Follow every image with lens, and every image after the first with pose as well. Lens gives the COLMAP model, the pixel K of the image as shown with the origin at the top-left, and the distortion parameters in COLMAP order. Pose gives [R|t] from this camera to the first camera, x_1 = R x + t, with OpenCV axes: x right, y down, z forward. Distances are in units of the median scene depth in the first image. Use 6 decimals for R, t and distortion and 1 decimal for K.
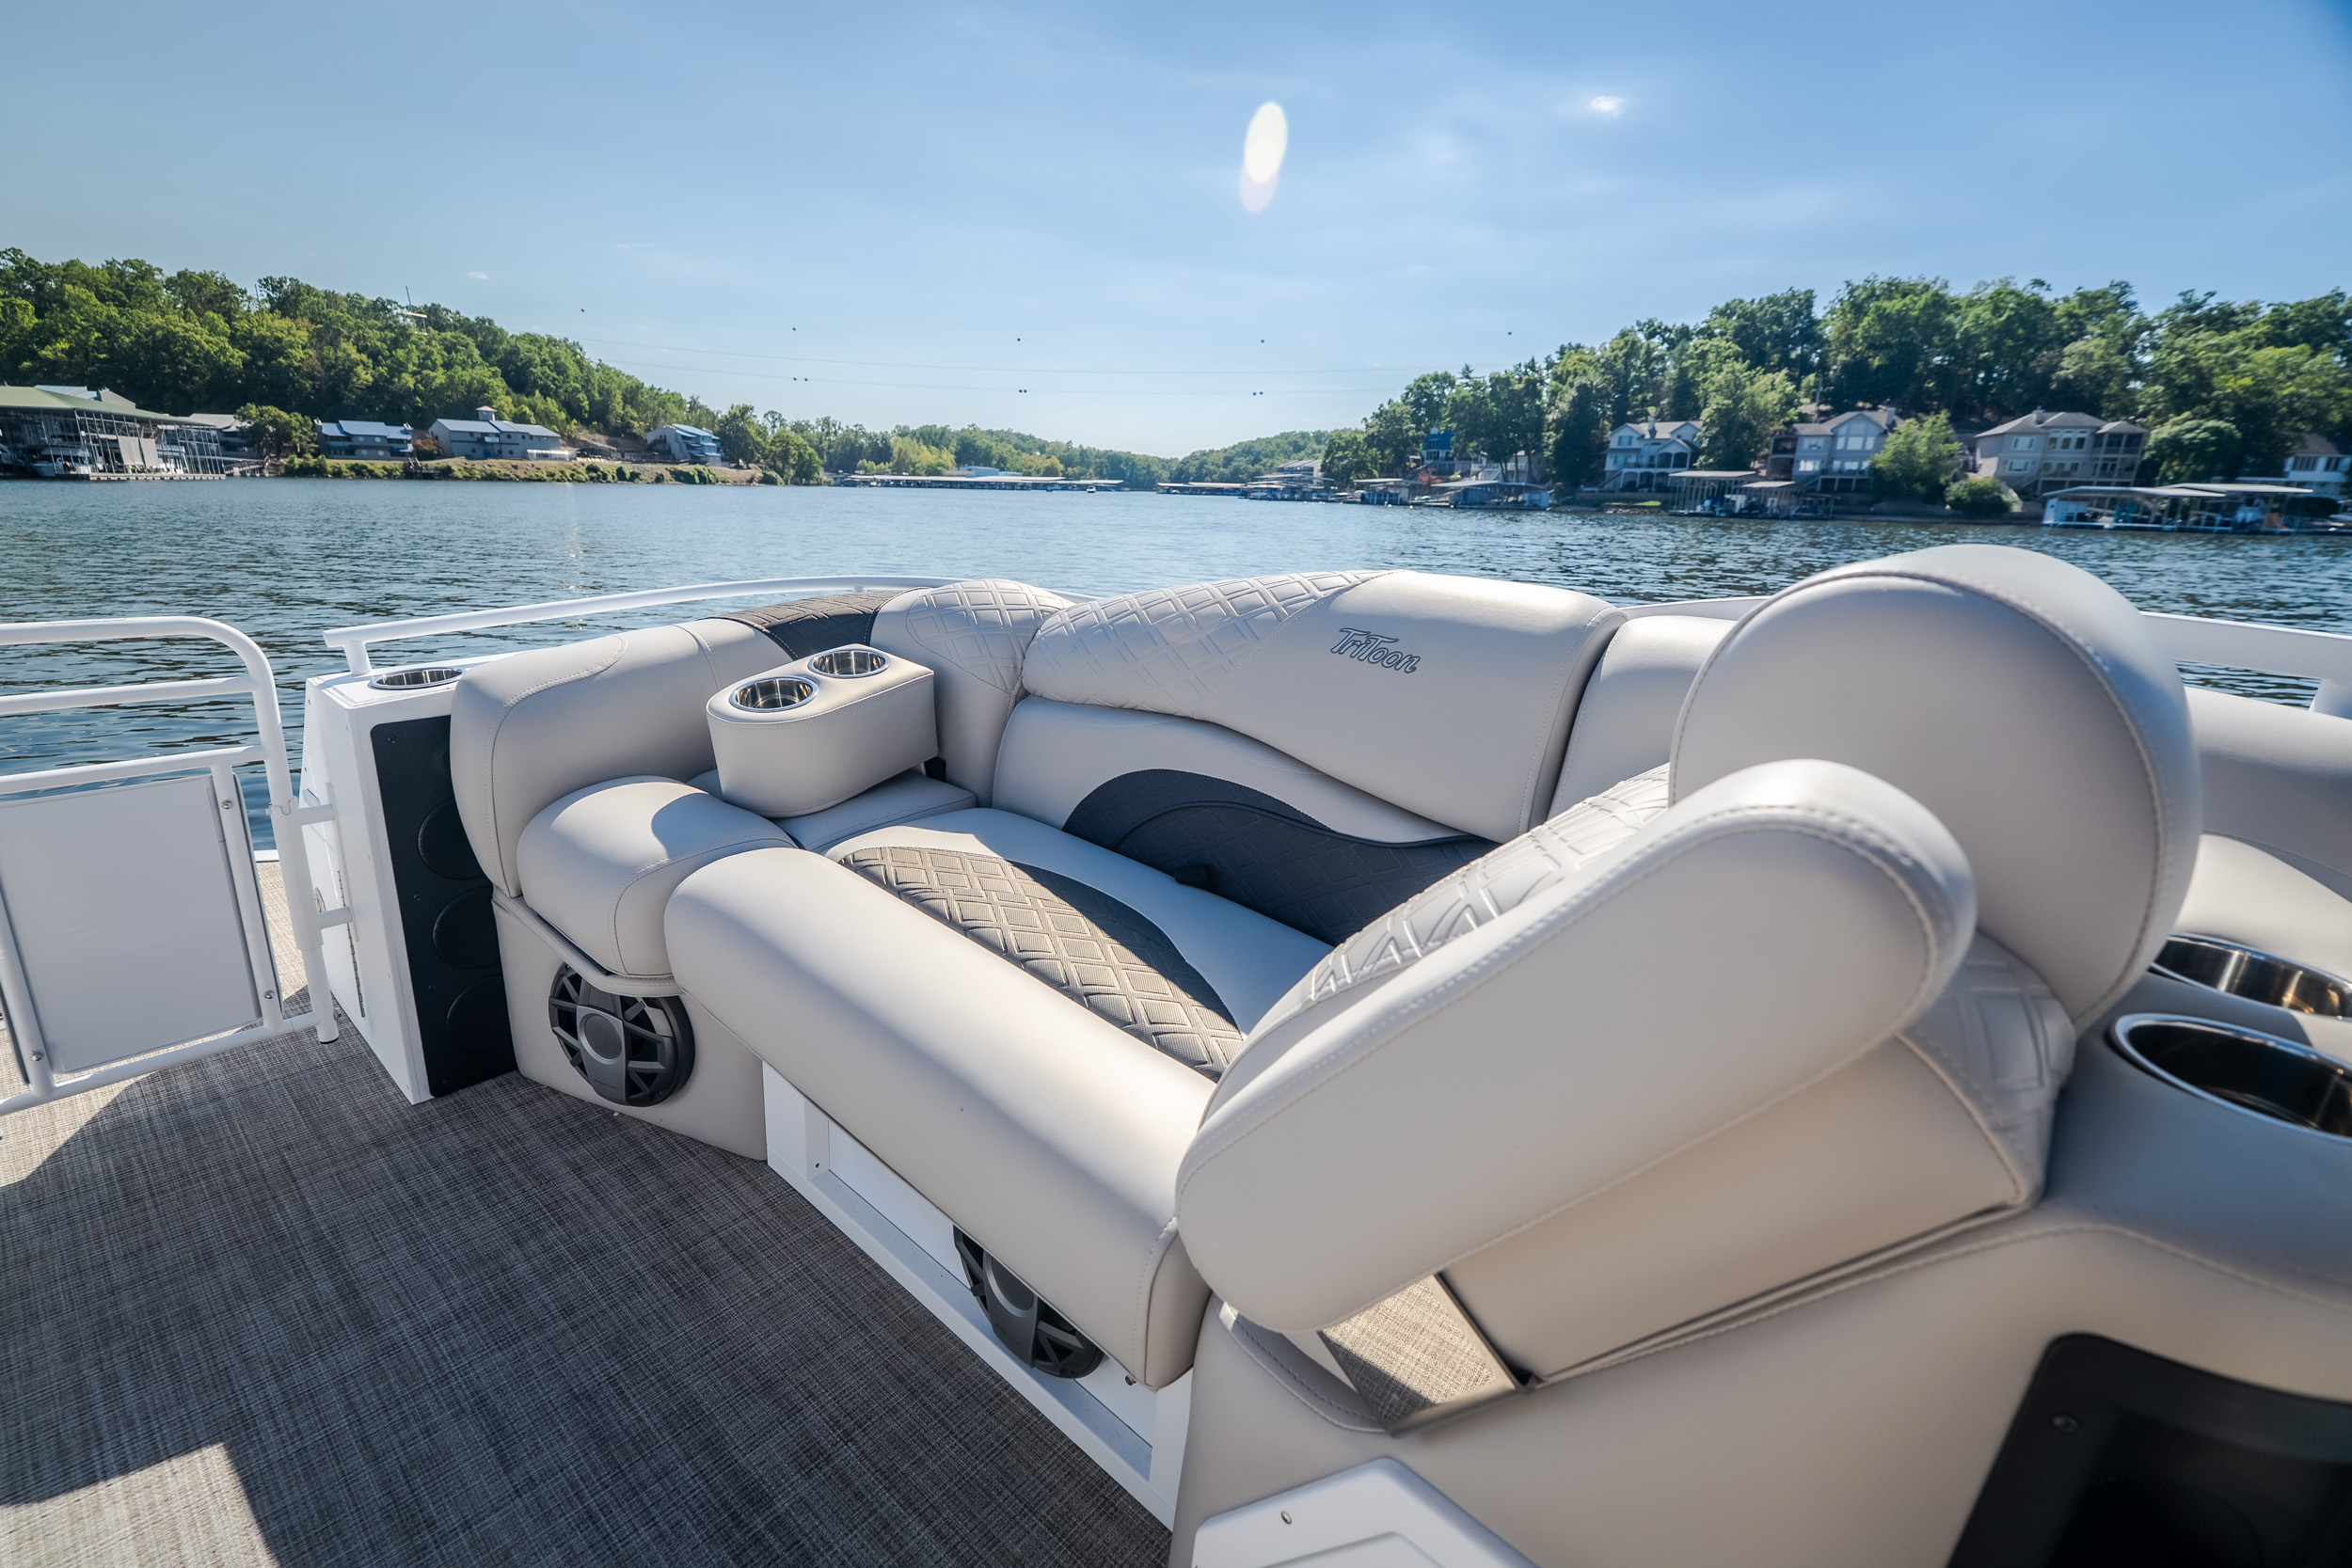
lens RADIAL K [[1053.8, 0, 1169.9], [0, 1053.8, 776.6], [0, 0, 1]] dist [-0.006337, 0.002219]
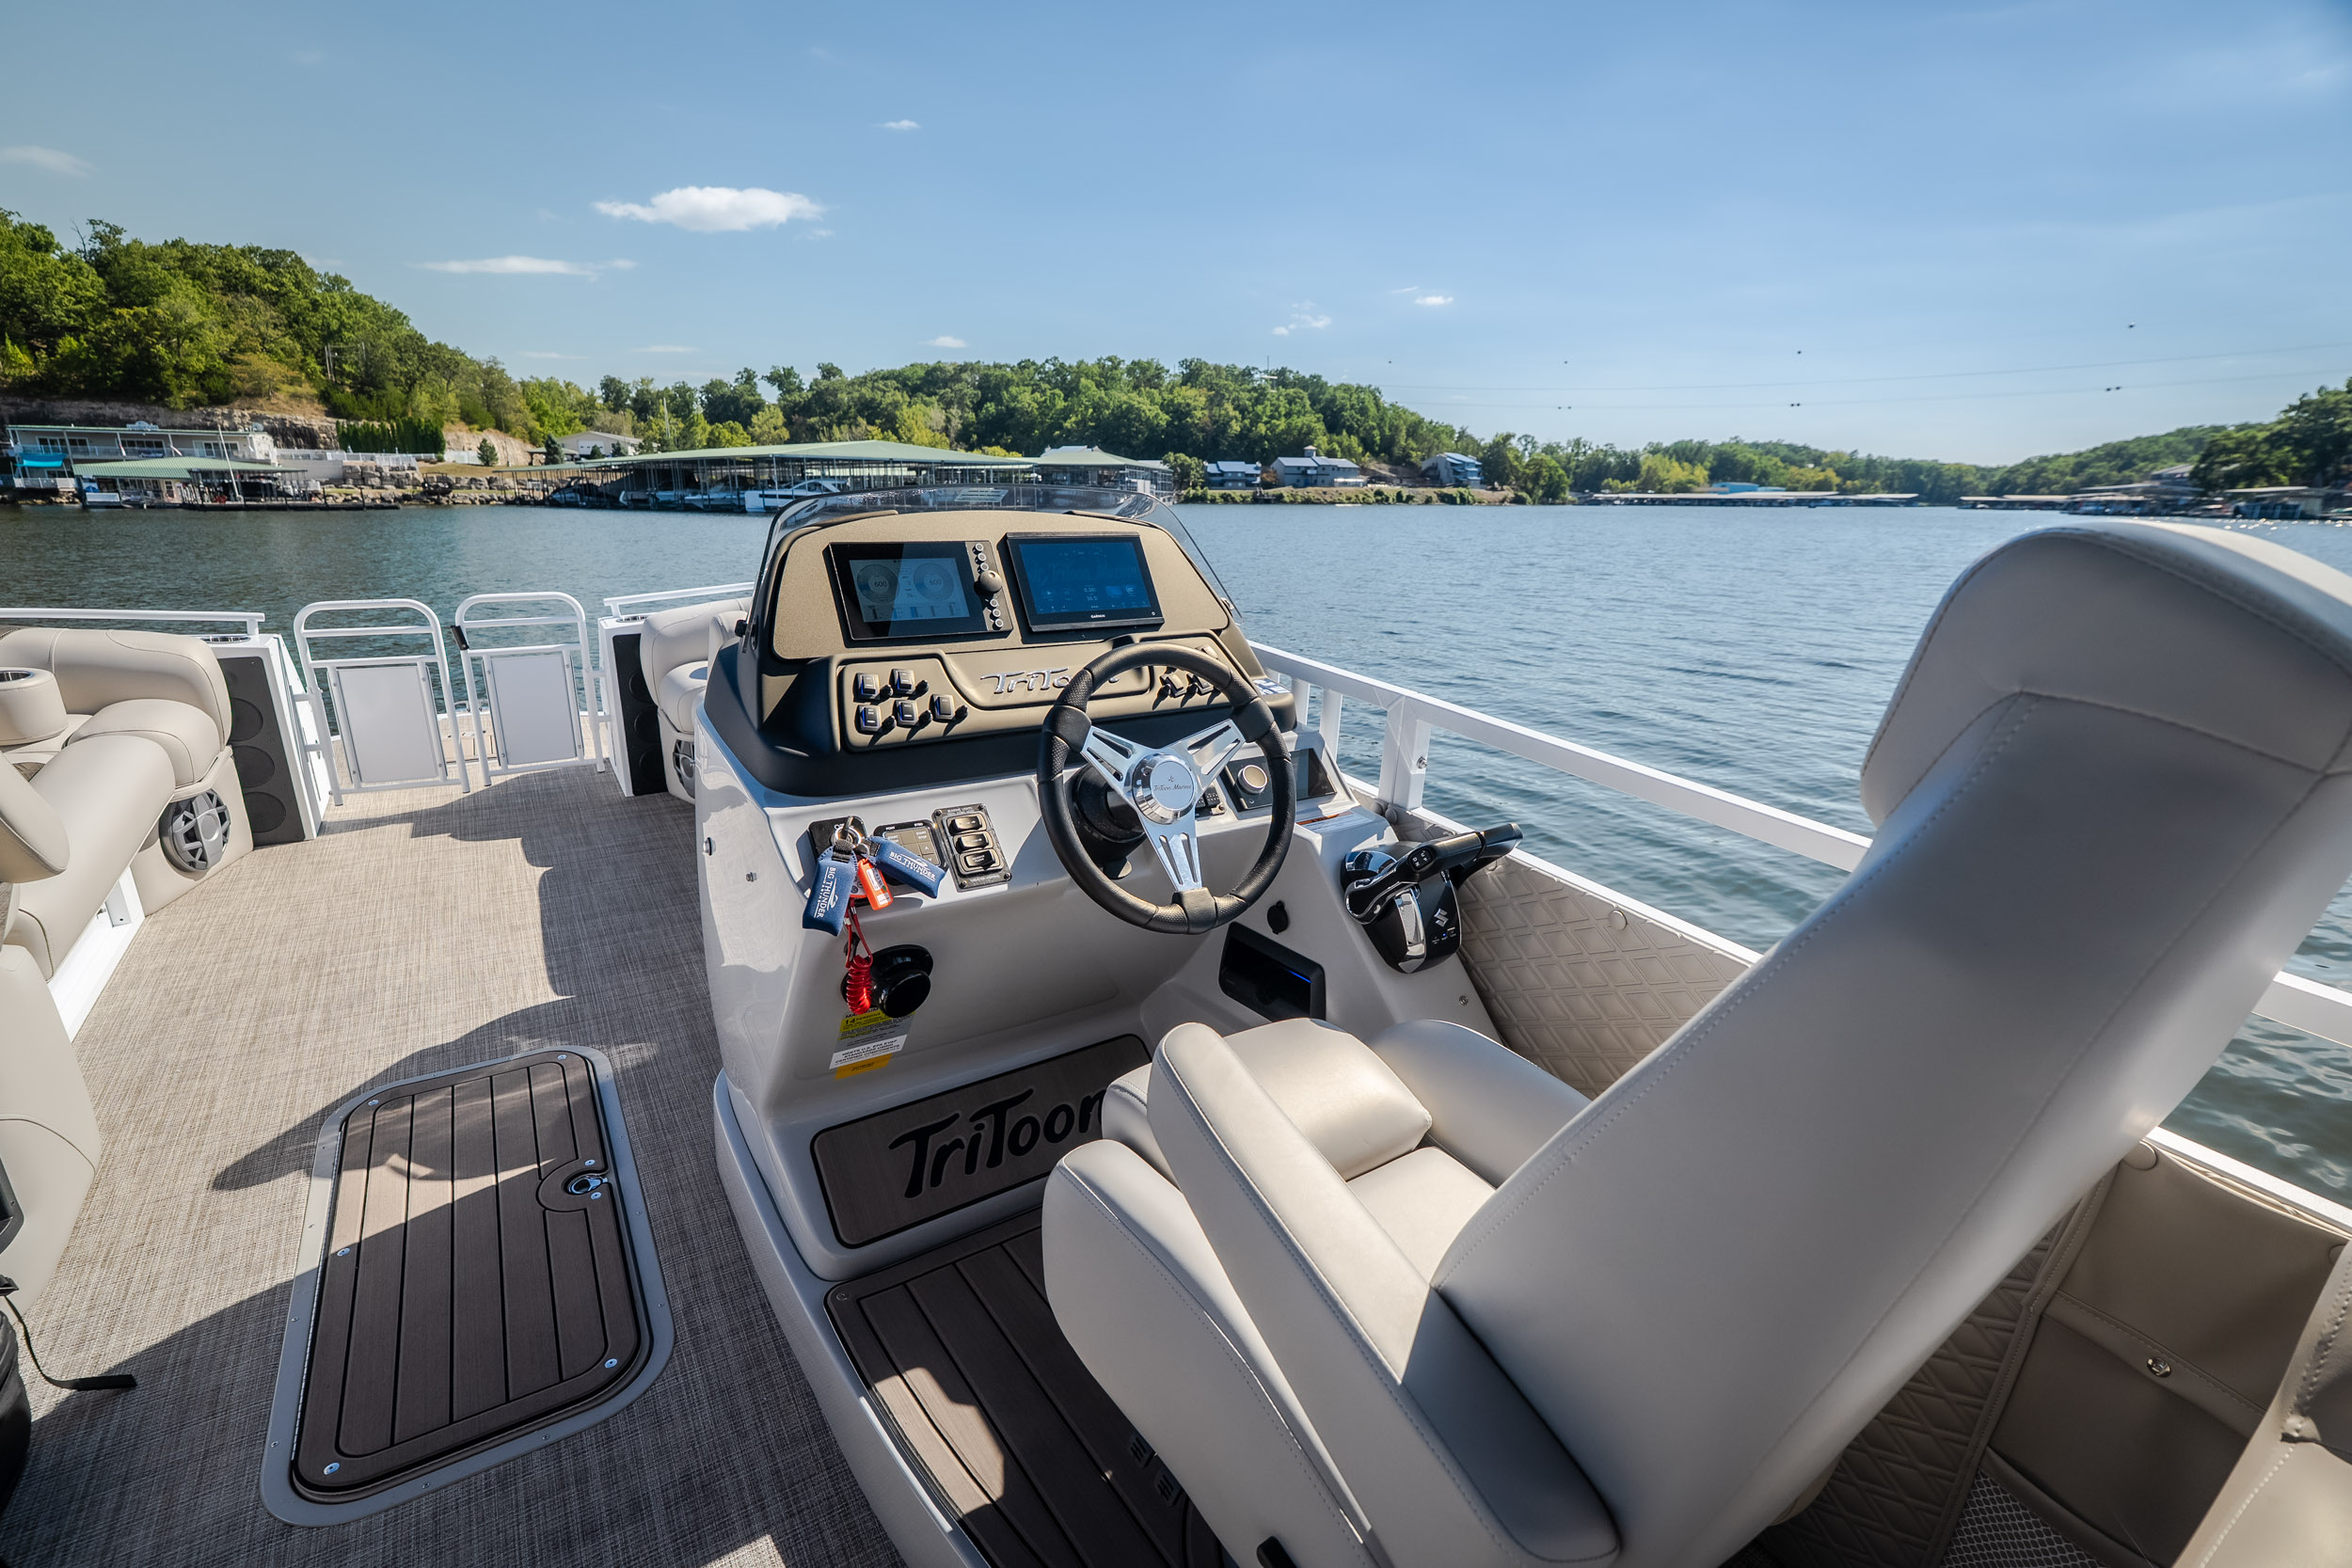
lens RADIAL K [[1053.8, 0, 1168.8], [0, 1053.8, 779.3], [0, 0, 1]] dist [-0.006337, 0.002219]
pose [[0.794707, 0.139805, -0.590673, 0.021580], [-0.148253, 0.988349, 0.034466, 0.026681], [0.588610, 0.060179, 0.806174, -0.098273]]
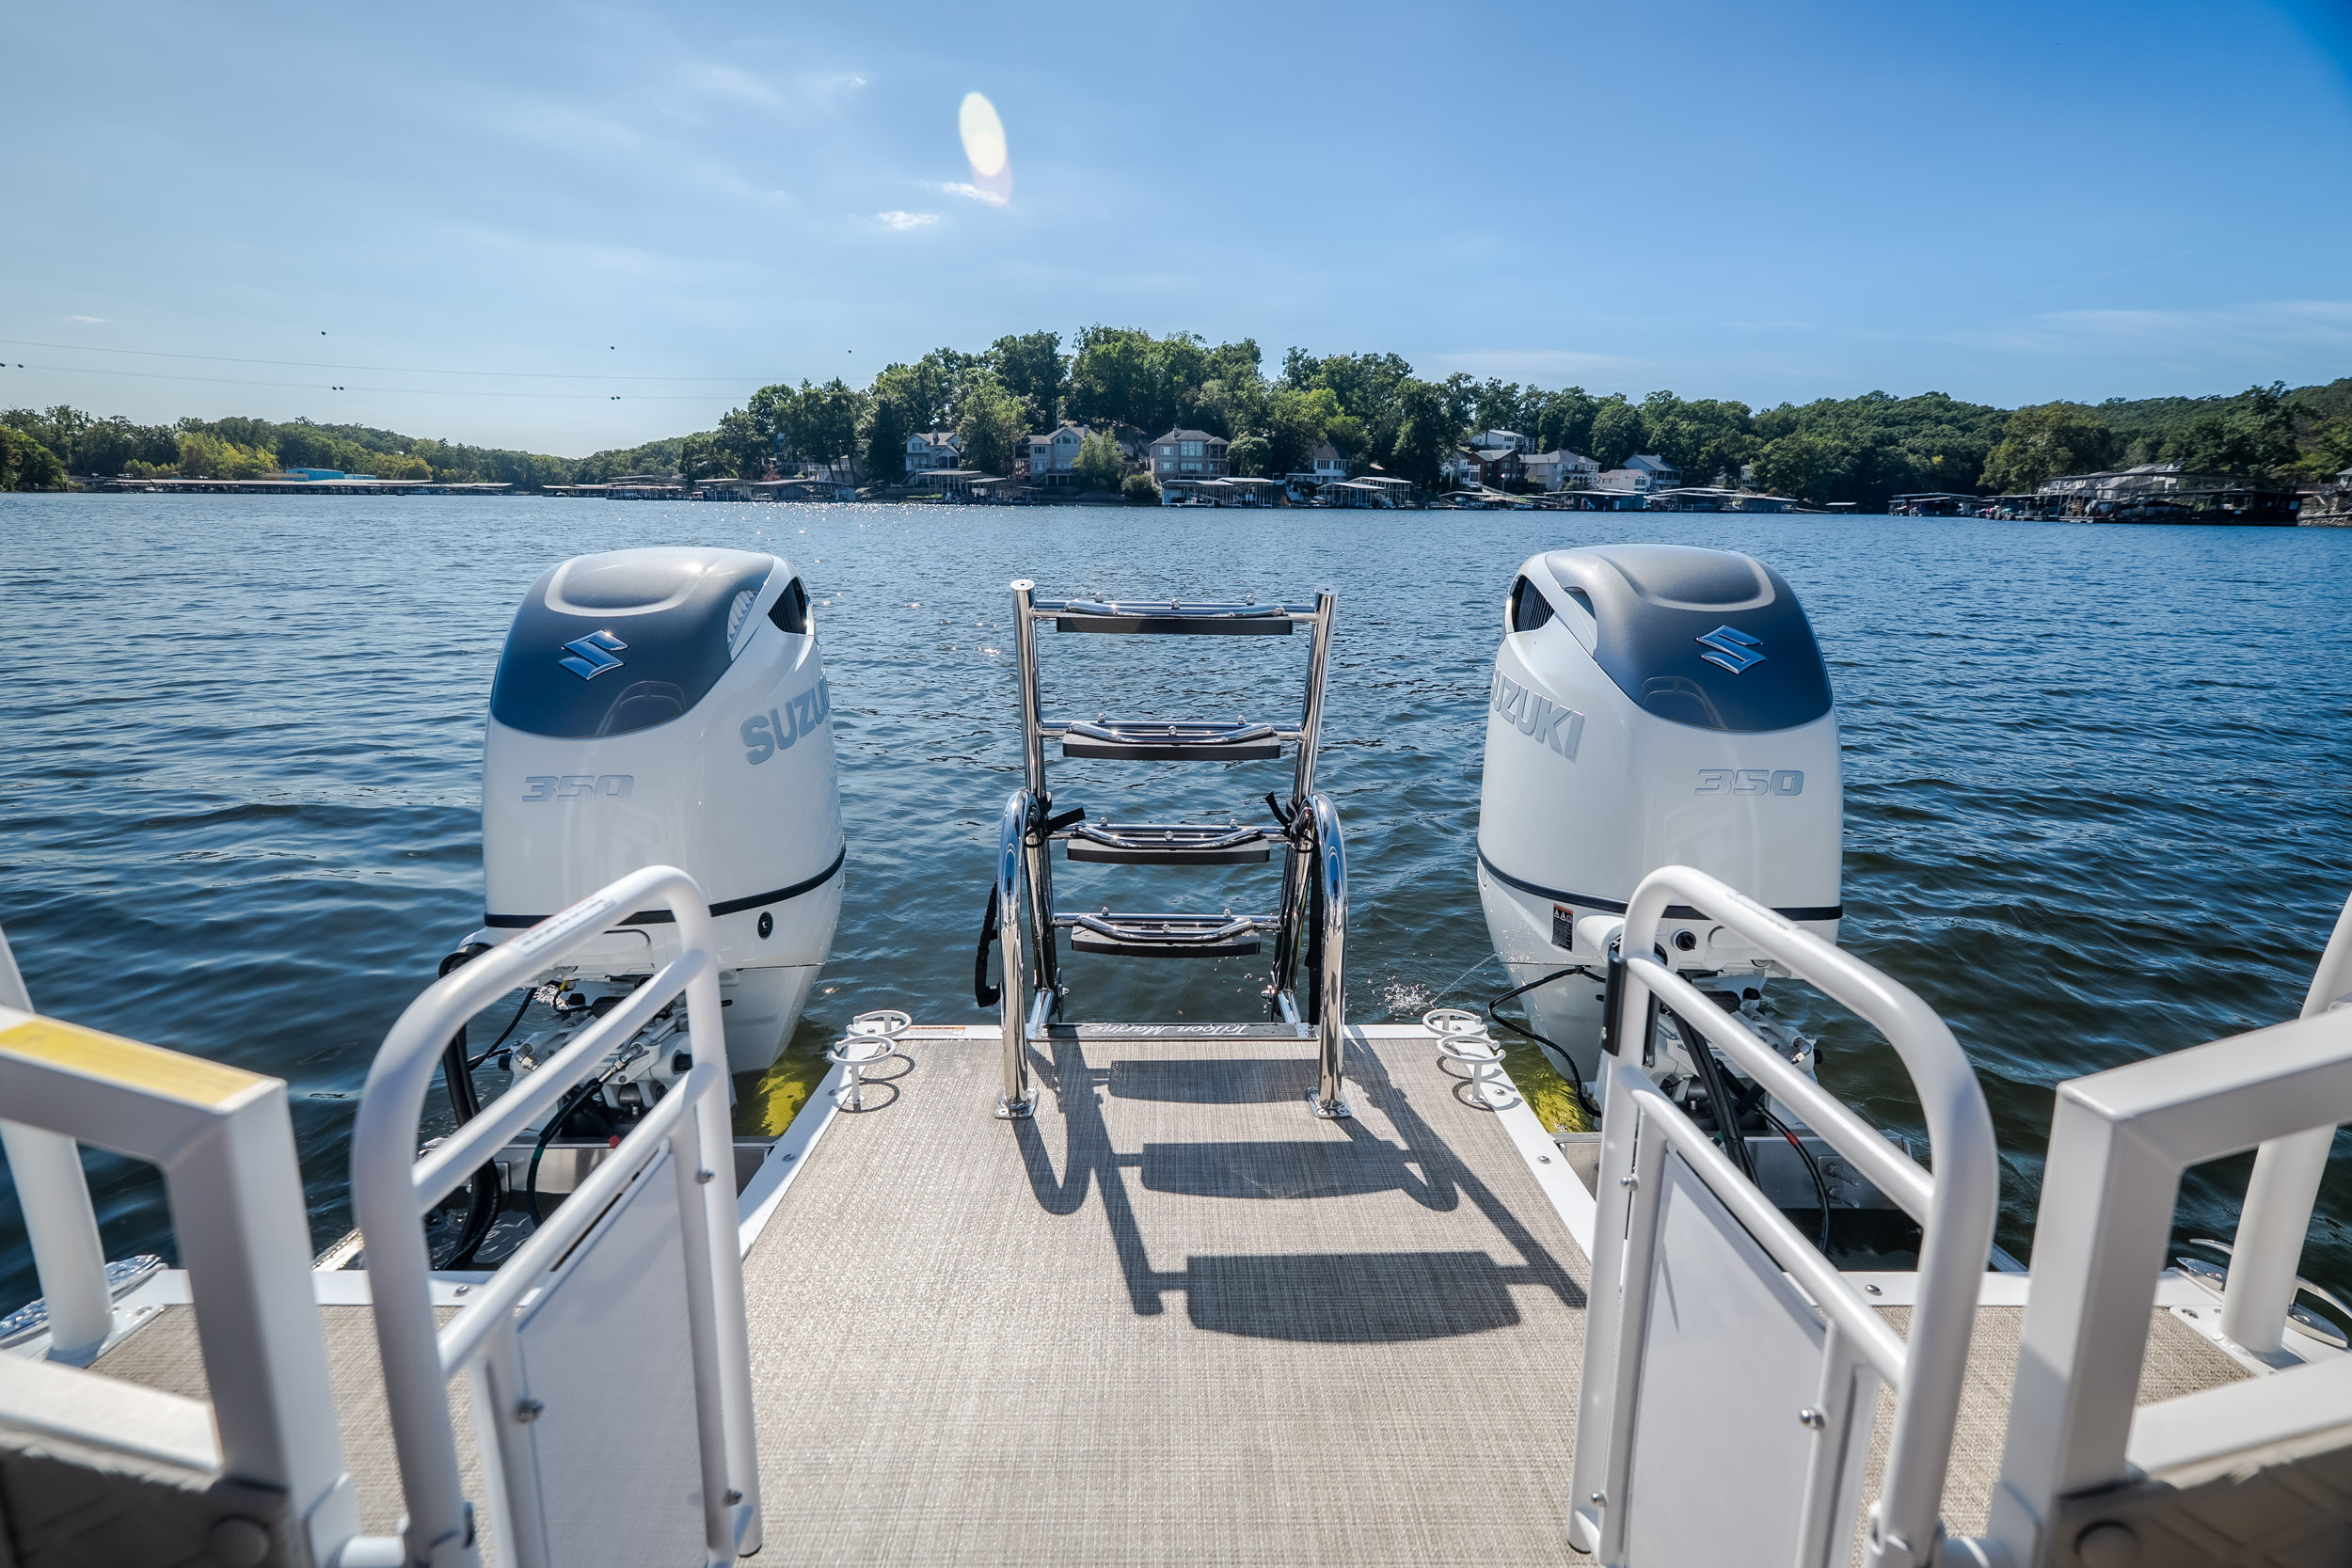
lens RADIAL K [[1053.8, 0, 1179.1], [0, 1053.8, 787.4], [0, 0, 1]] dist [-0.006337, 0.002219]
pose [[0.884153, -0.136697, 0.446753, 0.055722], [0.132429, 0.990347, 0.040941, 0.048290], [-0.448037, 0.022965, 0.893720, -0.167174]]
